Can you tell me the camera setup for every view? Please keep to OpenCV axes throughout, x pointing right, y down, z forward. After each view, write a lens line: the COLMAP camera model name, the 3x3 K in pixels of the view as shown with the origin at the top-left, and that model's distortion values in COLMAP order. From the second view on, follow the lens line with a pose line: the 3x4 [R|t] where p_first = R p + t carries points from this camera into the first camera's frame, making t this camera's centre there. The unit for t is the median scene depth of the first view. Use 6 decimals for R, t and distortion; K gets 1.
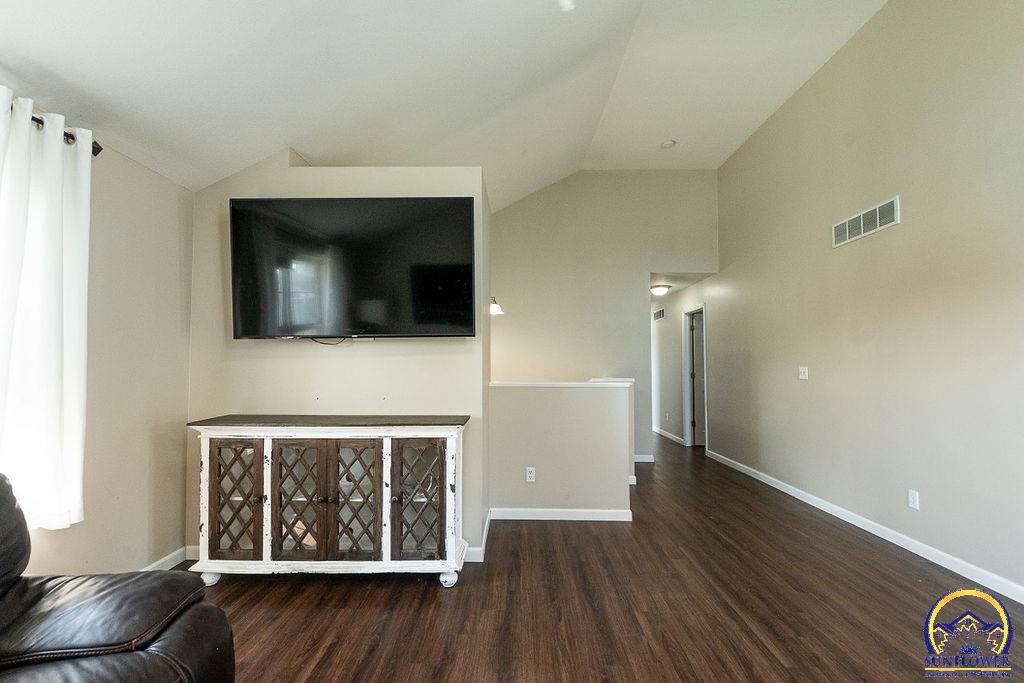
lens RADIAL K [[451.8, 0, 512.0], [0, 451.8, 346.9], [0, 0, 1]] dist [0.008383, -0.006204]
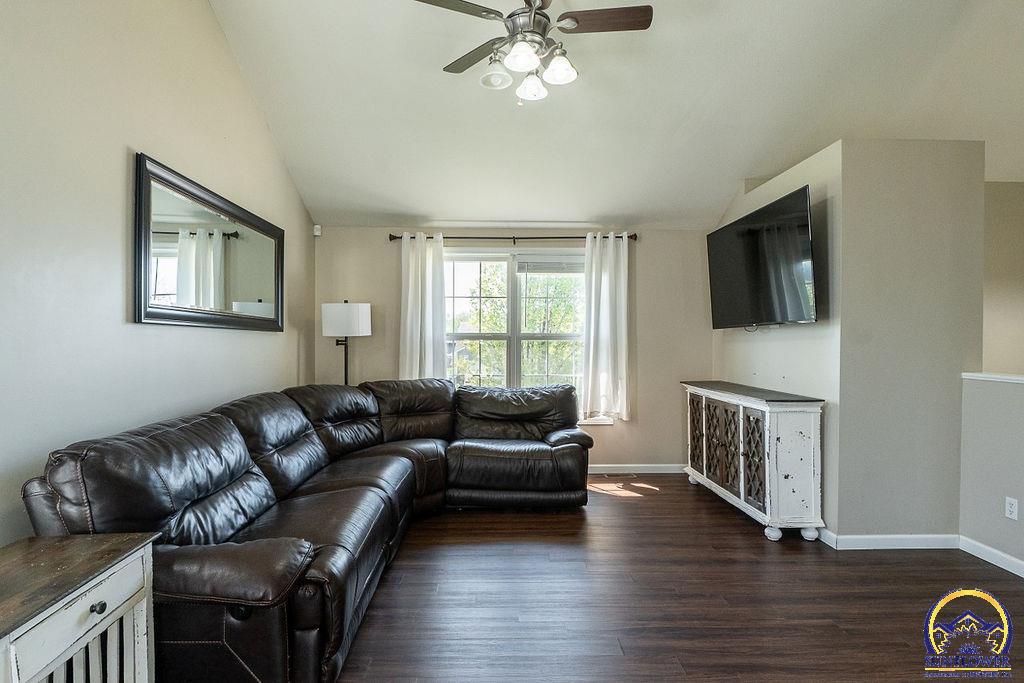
lens RADIAL K [[530.6, 0, 507.8], [0, 530.6, 345.7], [0, 0, 1]] dist [-0.003543, -0.001804]
pose [[0.041077, 0.010079, -0.999105, 1.183116], [0.035141, 0.999316, 0.011525, -0.006871], [0.998538, -0.035583, 0.040695, 0.289101]]
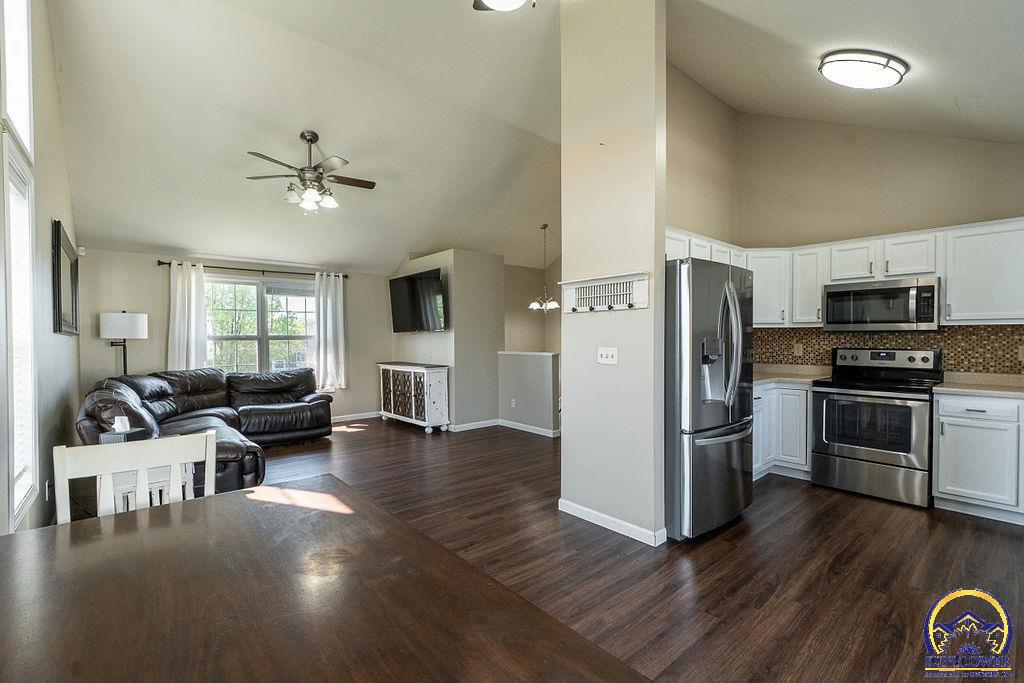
lens RADIAL K [[451.8, 0, 512.0], [0, 451.8, 346.9], [0, 0, 1]] dist [0.008383, -0.006204]
pose [[0.662132, 0.010982, -0.749307, 1.984232], [0.036657, 0.998221, 0.047023, -0.035051], [0.748490, -0.058603, 0.660551, -0.245437]]
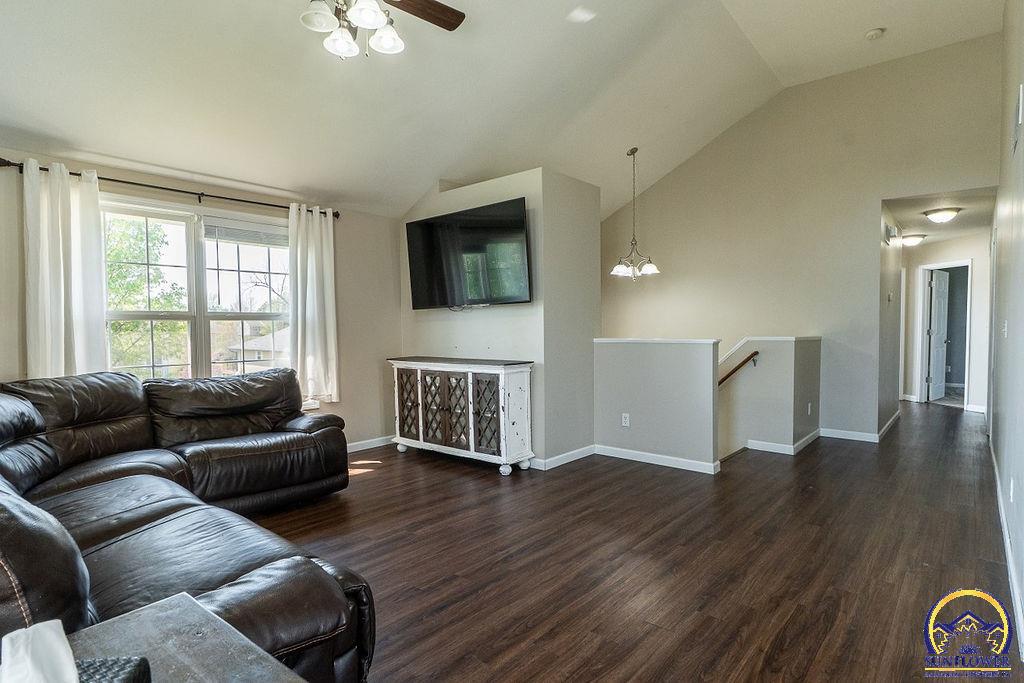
lens RADIAL K [[535.8, 0, 511.9], [0, 535.8, 346.9], [0, 0, 1]] dist [-0.001387, -0.000847]
pose [[0.767251, 0.015620, -0.641157, 0.979426], [0.035376, 0.997151, 0.066627, 0.001774], [0.640371, -0.073801, 0.764512, -0.276495]]
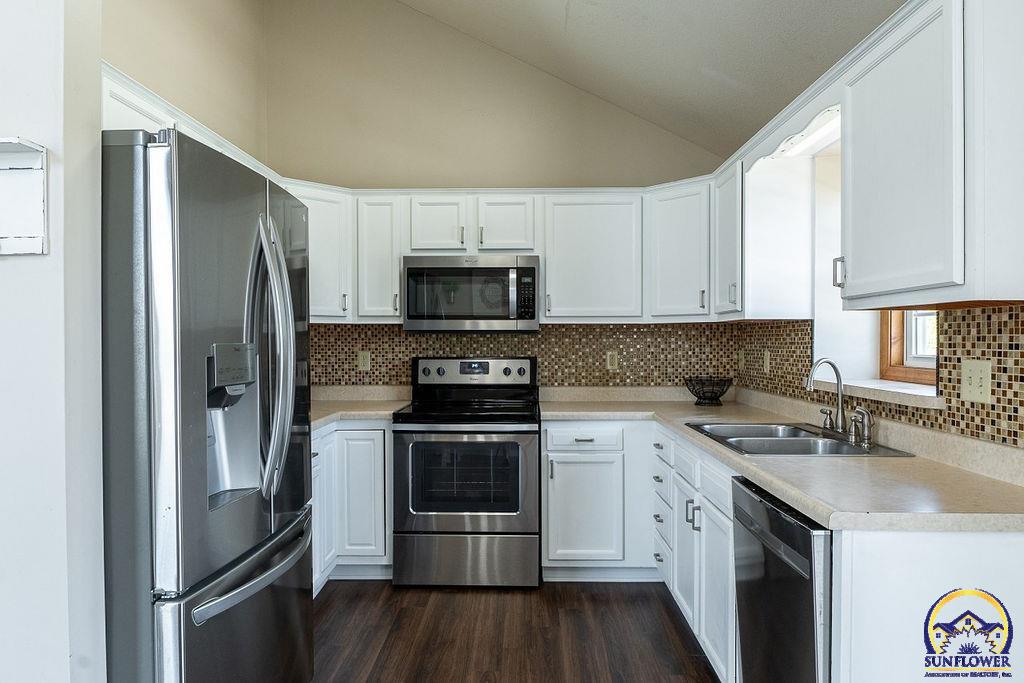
lens RADIAL K [[665.0, 0, 512.0], [0, 665.0, 341.5], [0, 0, 1]] dist [-0.008000, -0.001079]
pose [[0.999904, -0.005993, -0.012459, 1.763870], [0.006581, 0.998838, 0.047741, -0.018566], [0.012158, -0.047818, 0.998782, 0.199510]]
